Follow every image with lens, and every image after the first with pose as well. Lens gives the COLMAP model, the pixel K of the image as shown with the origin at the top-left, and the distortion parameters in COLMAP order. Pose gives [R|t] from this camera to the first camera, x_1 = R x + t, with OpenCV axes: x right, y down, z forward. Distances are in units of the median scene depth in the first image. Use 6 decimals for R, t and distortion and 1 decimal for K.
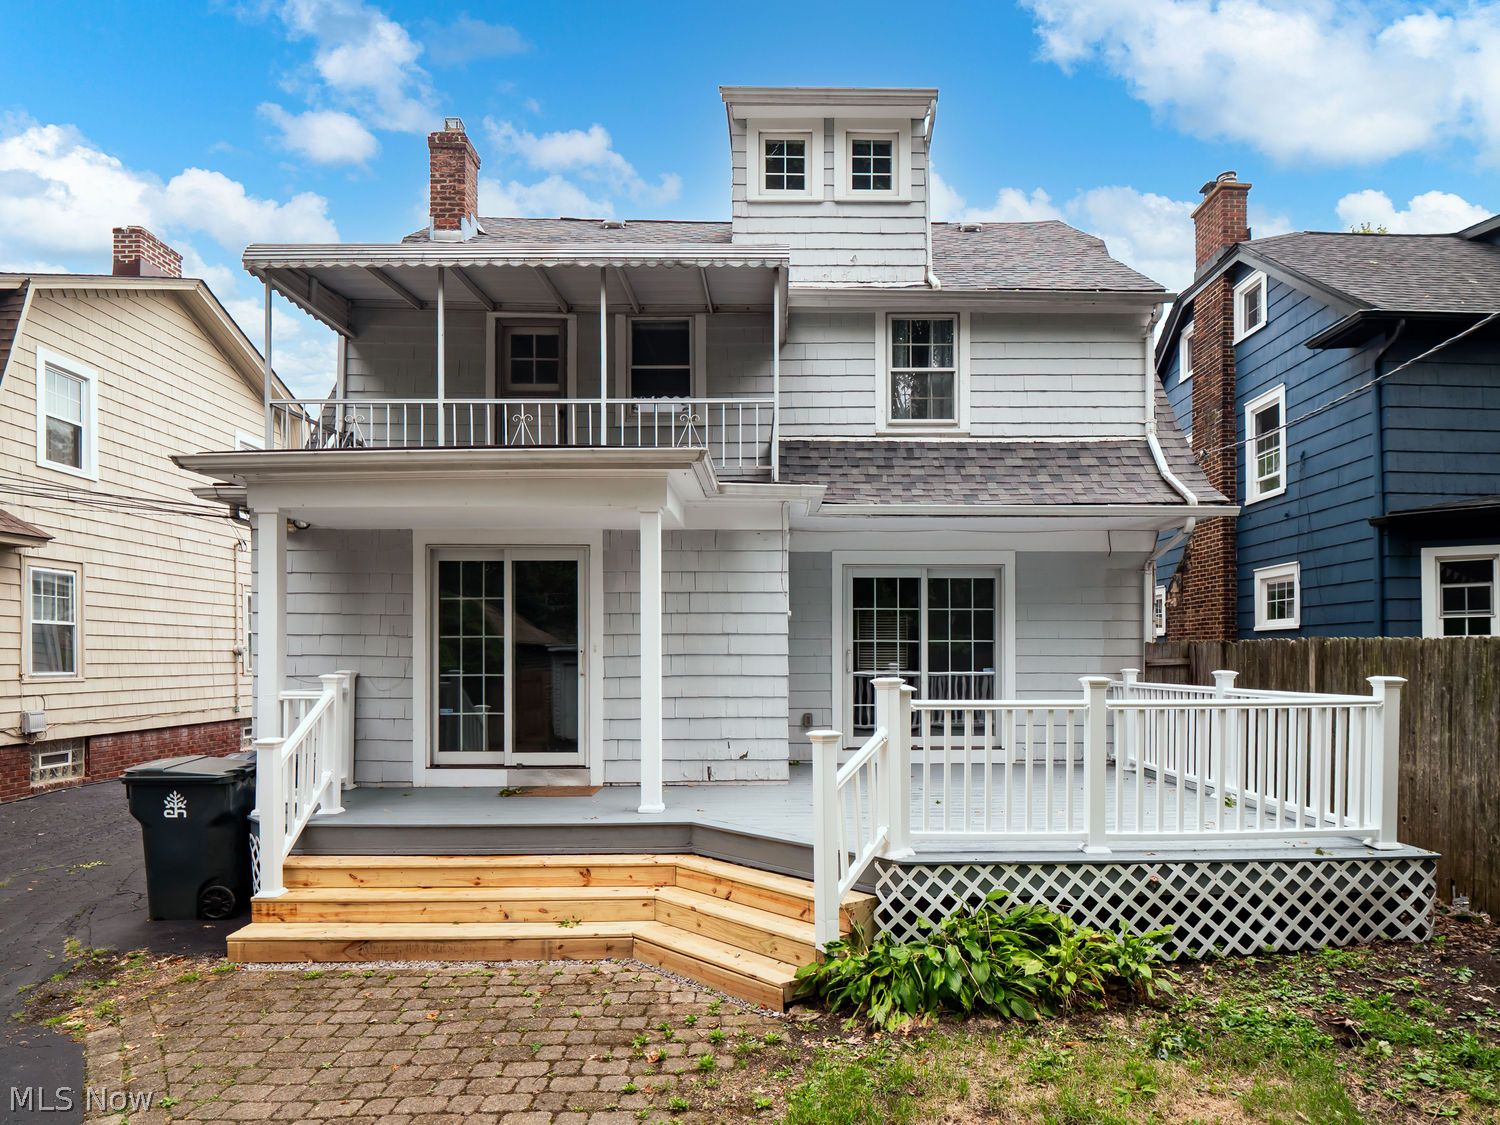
lens RADIAL K [[809.8, 0, 752.1], [0, 809.8, 646.8], [0, 0, 1]] dist [-0.013742, -0.000900]
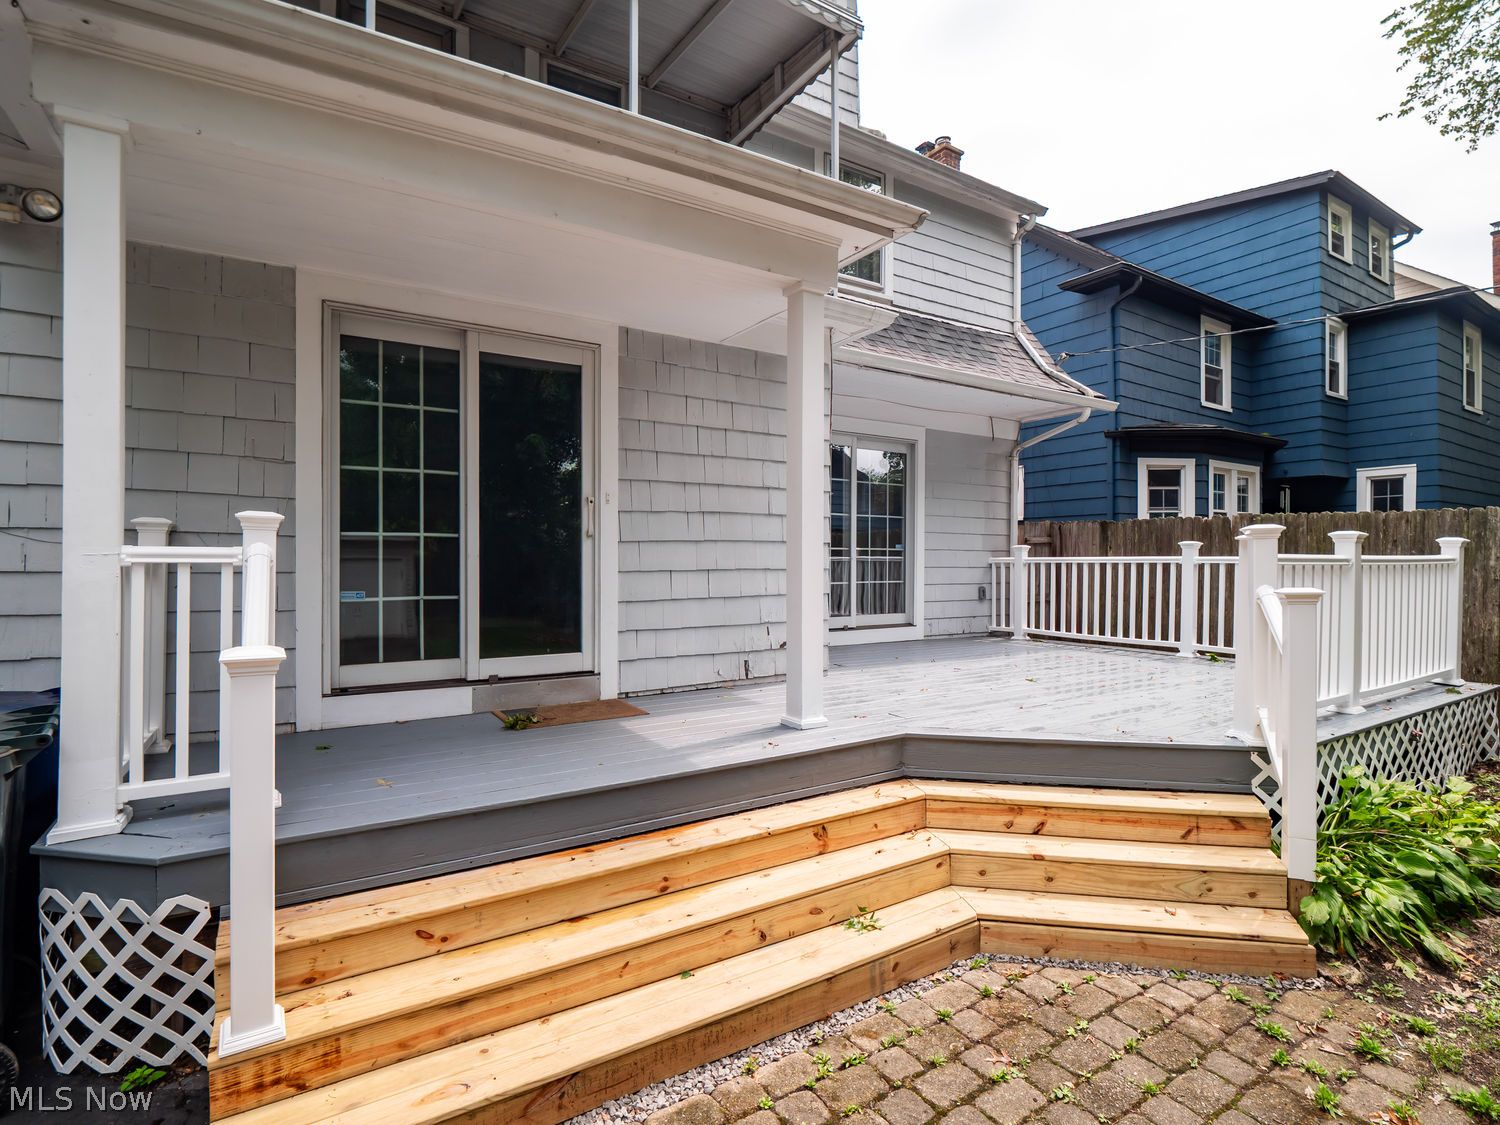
lens RADIAL K [[743.4, 0, 753.9], [0, 743.4, 557.0], [0, 0, 1]] dist [-0.015658, 0.001692]
pose [[0.853788, 0.005738, 0.520590, -0.392656], [-0.012803, 0.999868, 0.009978, 0.041427], [-0.520464, -0.015184, 0.853749, 0.379321]]
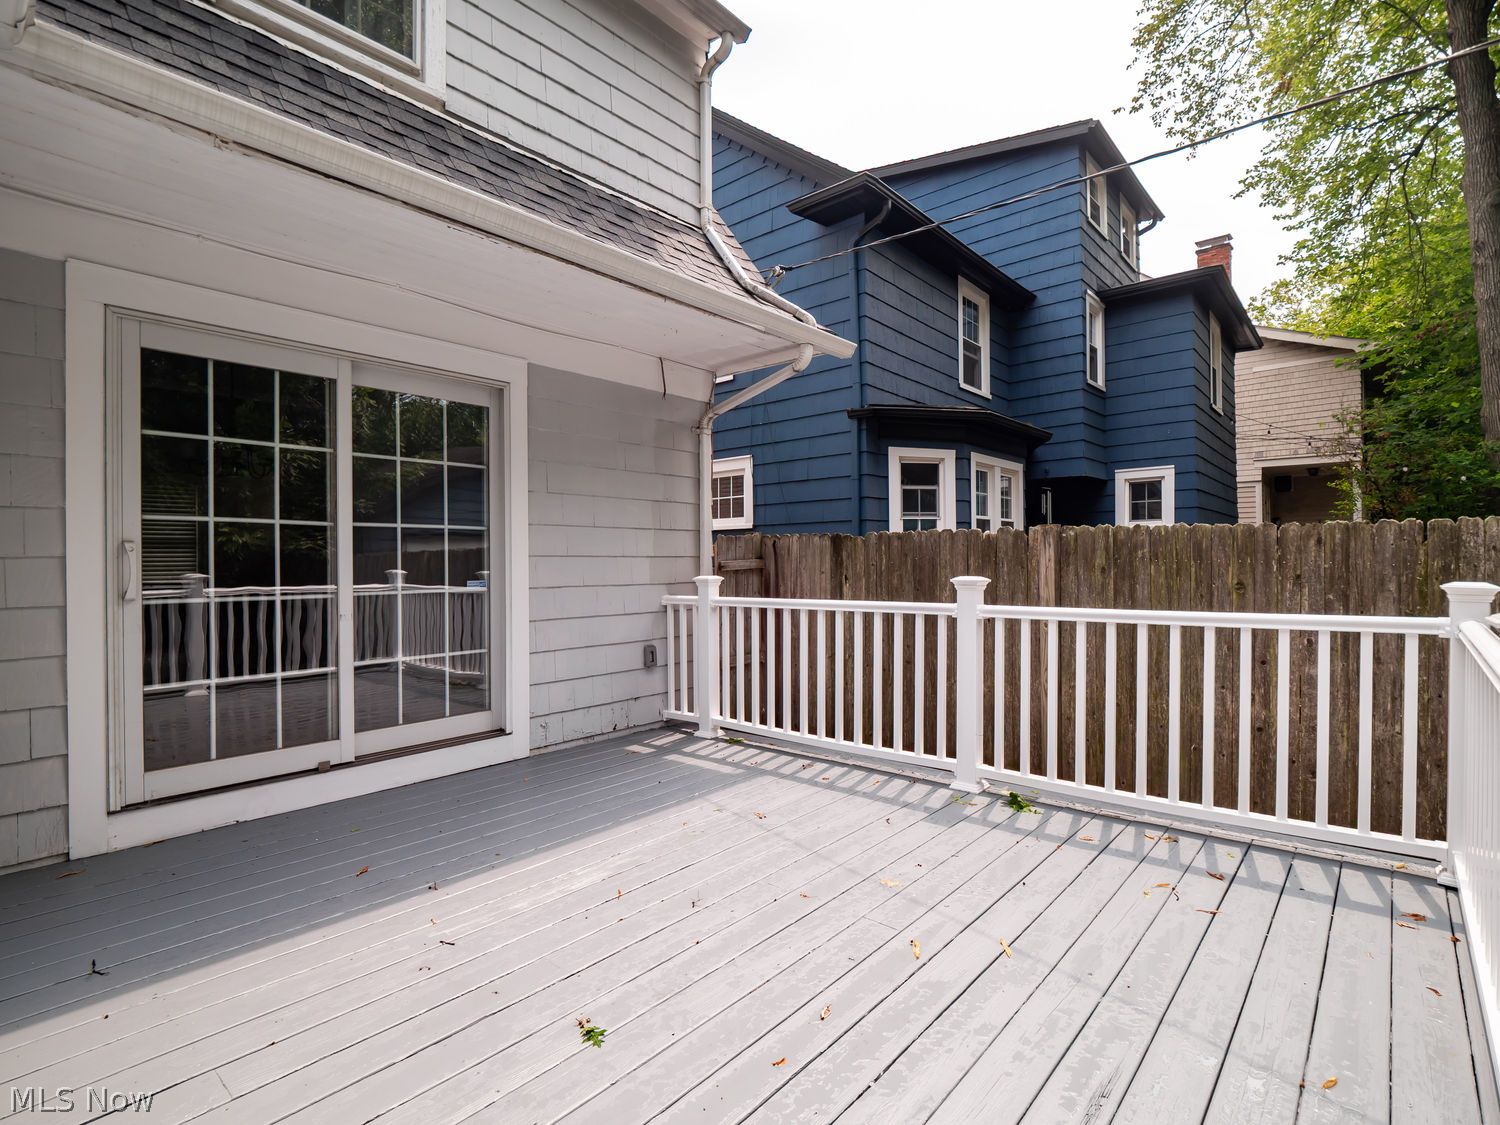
lens RADIAL K [[760.2, 0, 788.6], [0, 760.2, 566.8], [0, 0, 1]] dist [-0.002251, -0.000703]
pose [[0.631520, -0.010932, 0.775282, 0.048156], [-0.002096, 0.999873, 0.015806, 0.011371], [-0.775356, -0.011606, 0.631417, 0.638578]]
